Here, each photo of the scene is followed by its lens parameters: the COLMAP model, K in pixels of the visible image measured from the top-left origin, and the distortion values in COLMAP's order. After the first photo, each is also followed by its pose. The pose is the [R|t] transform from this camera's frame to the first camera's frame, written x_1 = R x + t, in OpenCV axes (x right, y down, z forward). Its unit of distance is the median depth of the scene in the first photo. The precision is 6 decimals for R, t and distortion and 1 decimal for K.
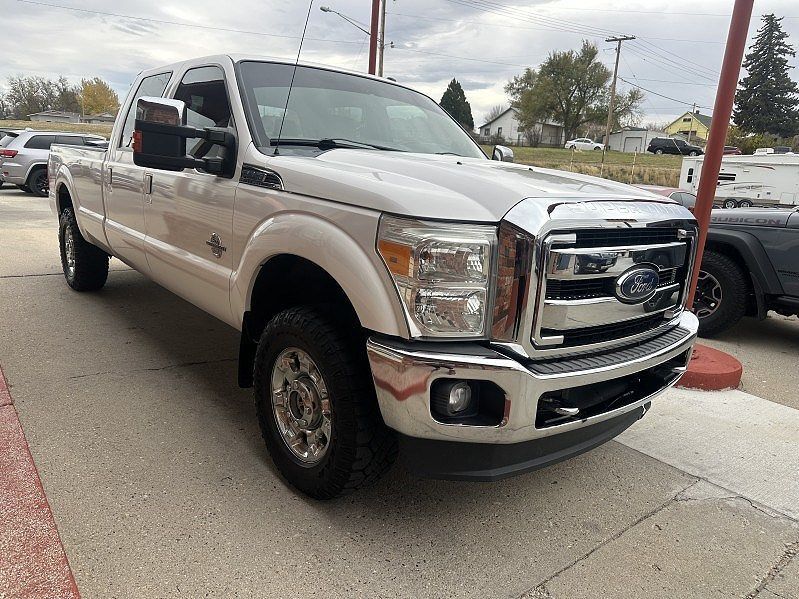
lens RADIAL K [[540.3, 0, 393.4], [0, 540.3, 307.0], [0, 0, 1]] dist [-0.000837, -0.002591]
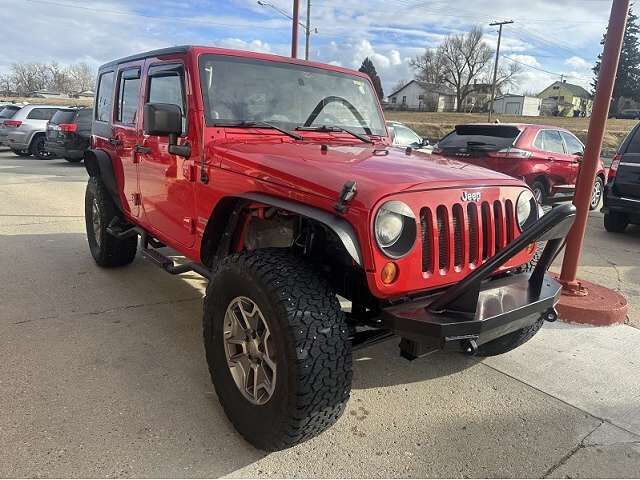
lens RADIAL K [[407.6, 0, 318.2], [0, 407.6, 236.6], [0, 0, 1]] dist [-0.005245, -0.000407]
pose [[0.999787, -0.012093, -0.016701, 0.011217], [0.012100, 0.999927, 0.000352, -0.013137], [0.016695, -0.000554, 0.999860, 0.063760]]
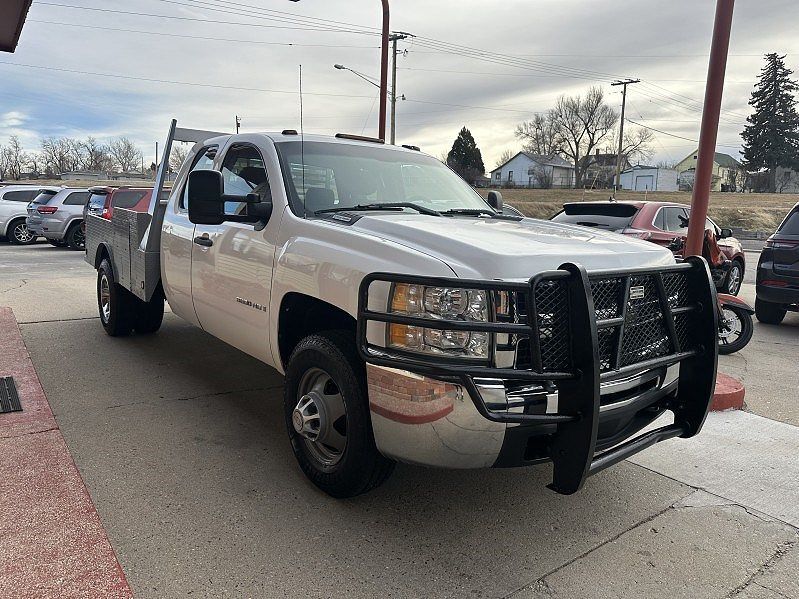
lens RADIAL K [[561.4, 0, 395.6], [0, 561.4, 304.4], [0, 0, 1]] dist [0.007261, -0.003326]
pose [[0.999120, -0.026577, -0.032456, 0.007949], [0.023382, 0.995191, -0.095126, 0.015716], [0.034828, 0.094283, 0.994936, -0.043335]]
